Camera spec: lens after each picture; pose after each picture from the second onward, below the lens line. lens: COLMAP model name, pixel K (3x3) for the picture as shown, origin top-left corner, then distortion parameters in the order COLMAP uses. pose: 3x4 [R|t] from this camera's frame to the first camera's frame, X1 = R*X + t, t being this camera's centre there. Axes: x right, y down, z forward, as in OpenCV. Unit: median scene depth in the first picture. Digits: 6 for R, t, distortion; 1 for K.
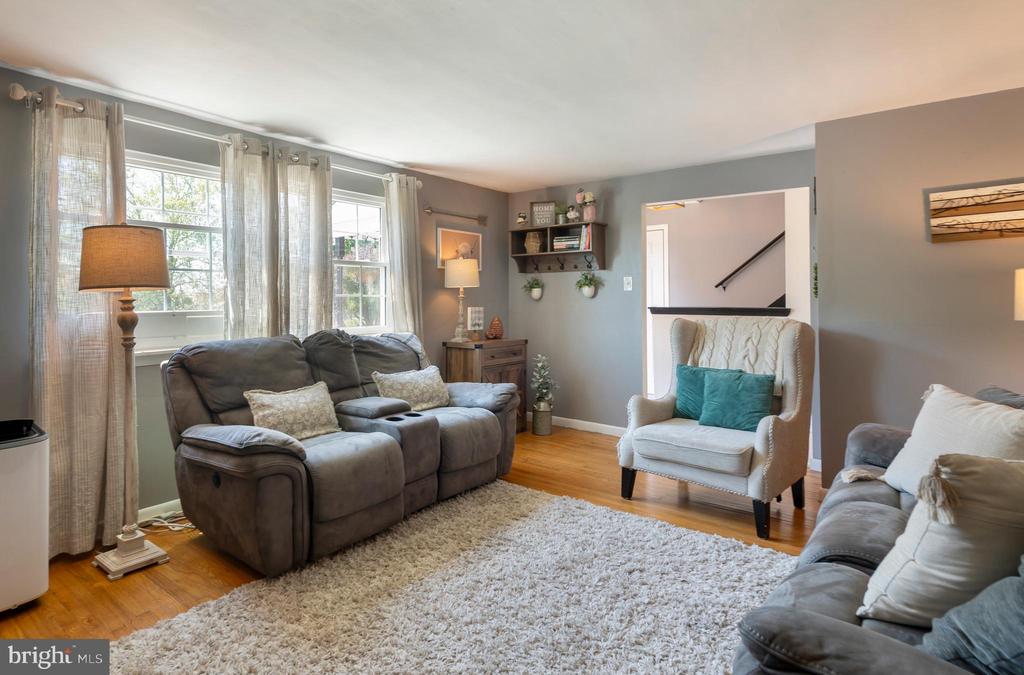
lens RADIAL K [[518.7, 0, 512.2], [0, 518.7, 296.5], [0, 0, 1]] dist [0.010548, -0.000597]
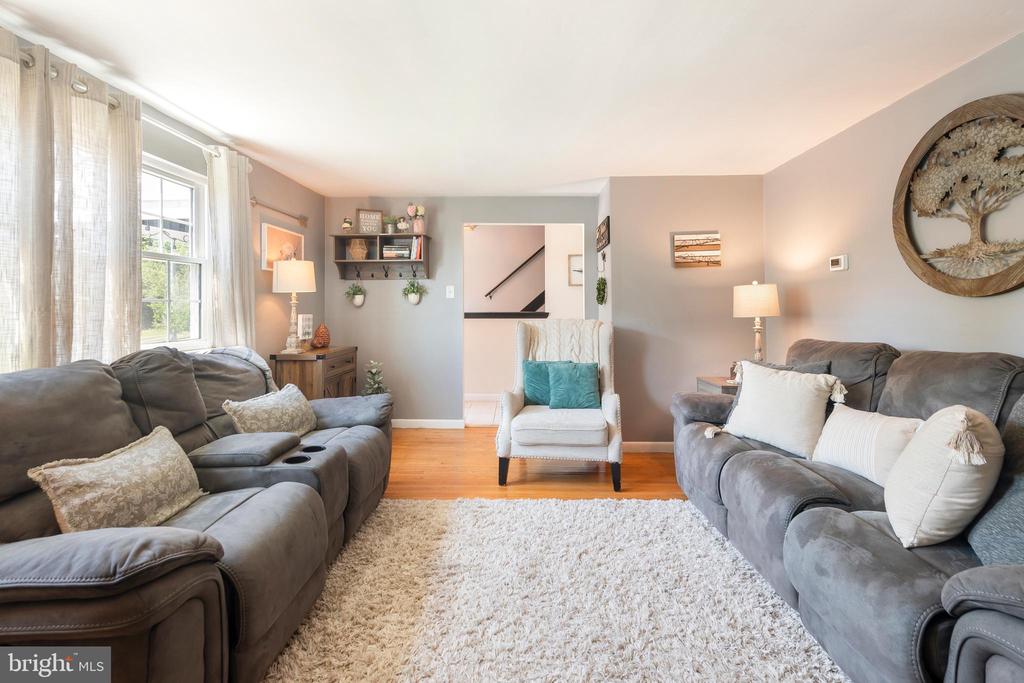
lens RADIAL K [[415.3, 0, 512.8], [0, 415.3, 304.2], [0, 0, 1]] dist [0.002330, -0.000032]
pose [[0.822566, 0.000826, 0.568669, -0.253262], [-0.000051, 0.999999, -0.001380, 0.004801], [-0.568669, 0.001106, 0.822565, 0.250763]]
